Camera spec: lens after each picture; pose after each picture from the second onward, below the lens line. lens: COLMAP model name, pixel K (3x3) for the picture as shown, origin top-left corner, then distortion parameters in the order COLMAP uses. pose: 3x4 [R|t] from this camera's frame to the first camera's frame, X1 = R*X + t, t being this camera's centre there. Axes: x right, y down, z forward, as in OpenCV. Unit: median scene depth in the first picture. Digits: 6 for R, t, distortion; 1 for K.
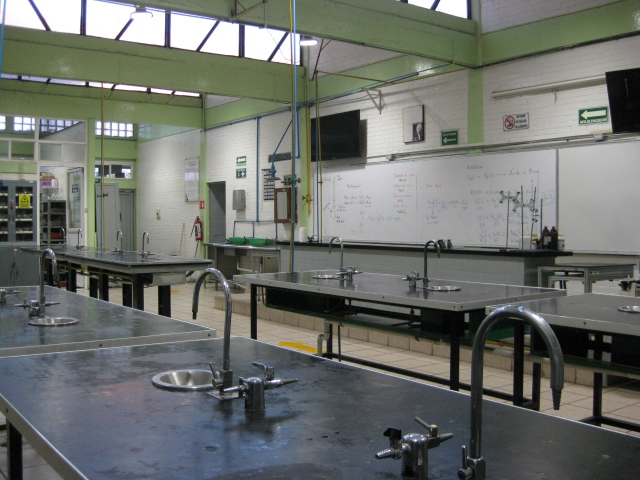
lens RADIAL K [[701.8, 0, 319.4], [0, 701.8, 239.9], [0, 0, 1]] dist [-0.012037, 0.000000]
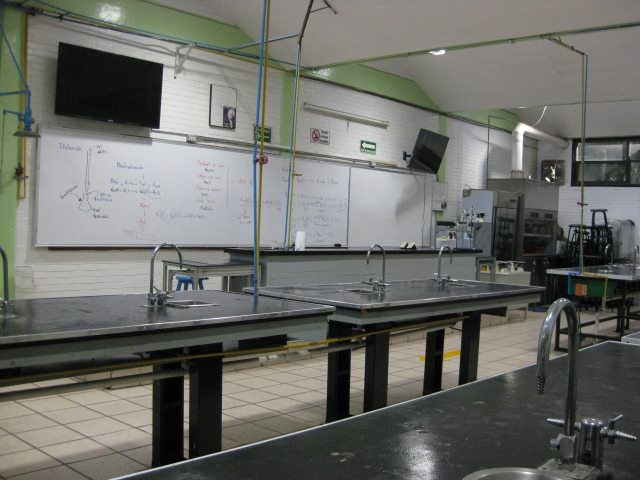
lens RADIAL K [[701.8, 0, 320.3], [0, 701.8, 239.1], [0, 0, 1]] dist [-0.012037, 0.000000]
pose [[-0.165911, -0.036581, 0.985462, -0.780639], [-0.012506, 0.999309, 0.034990, -0.036955], [-0.986061, -0.006519, -0.166254, 1.084434]]
